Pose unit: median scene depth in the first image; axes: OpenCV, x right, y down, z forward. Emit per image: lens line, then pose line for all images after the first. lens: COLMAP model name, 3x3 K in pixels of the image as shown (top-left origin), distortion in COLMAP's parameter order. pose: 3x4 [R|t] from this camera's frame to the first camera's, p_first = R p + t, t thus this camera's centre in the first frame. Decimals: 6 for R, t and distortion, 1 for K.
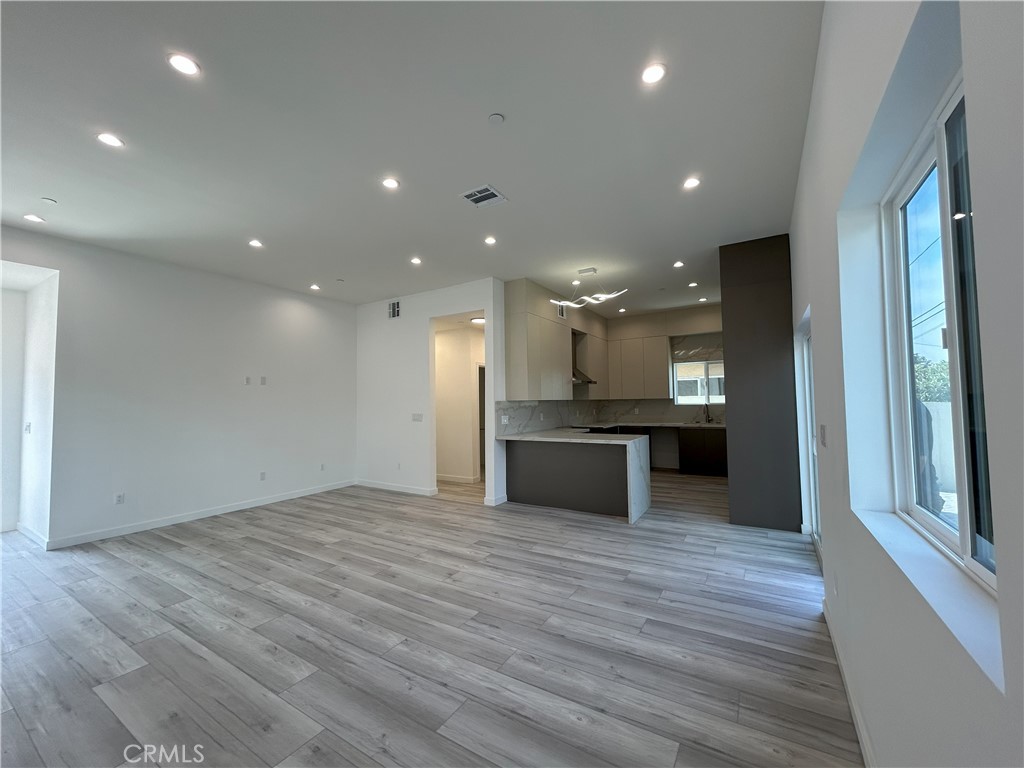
lens RADIAL K [[410.4, 0, 510.2], [0, 410.4, 383.9], [0, 0, 1]] dist [-0.001216, 0.000778]
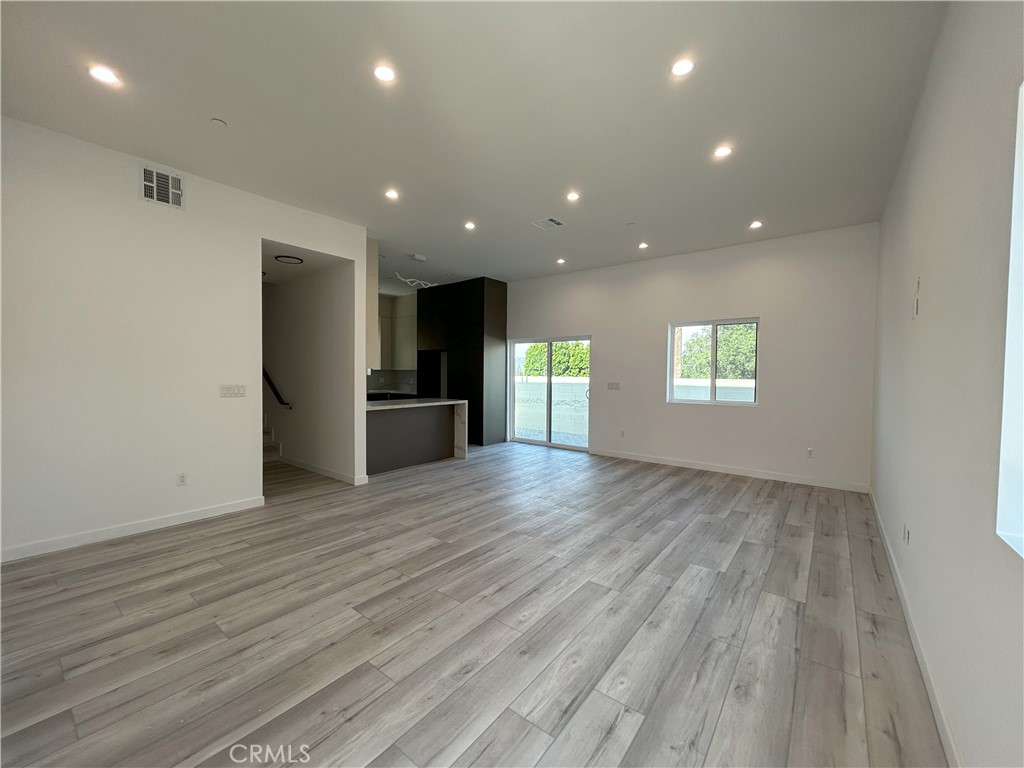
lens RADIAL K [[410.4, 0, 510.2], [0, 410.4, 383.9], [0, 0, 1]] dist [-0.001216, 0.000778]
pose [[0.111531, -0.012226, 0.993686, -1.480736], [-0.056206, 0.998246, 0.018590, 0.067247], [-0.992170, -0.057924, 0.110648, 0.959088]]
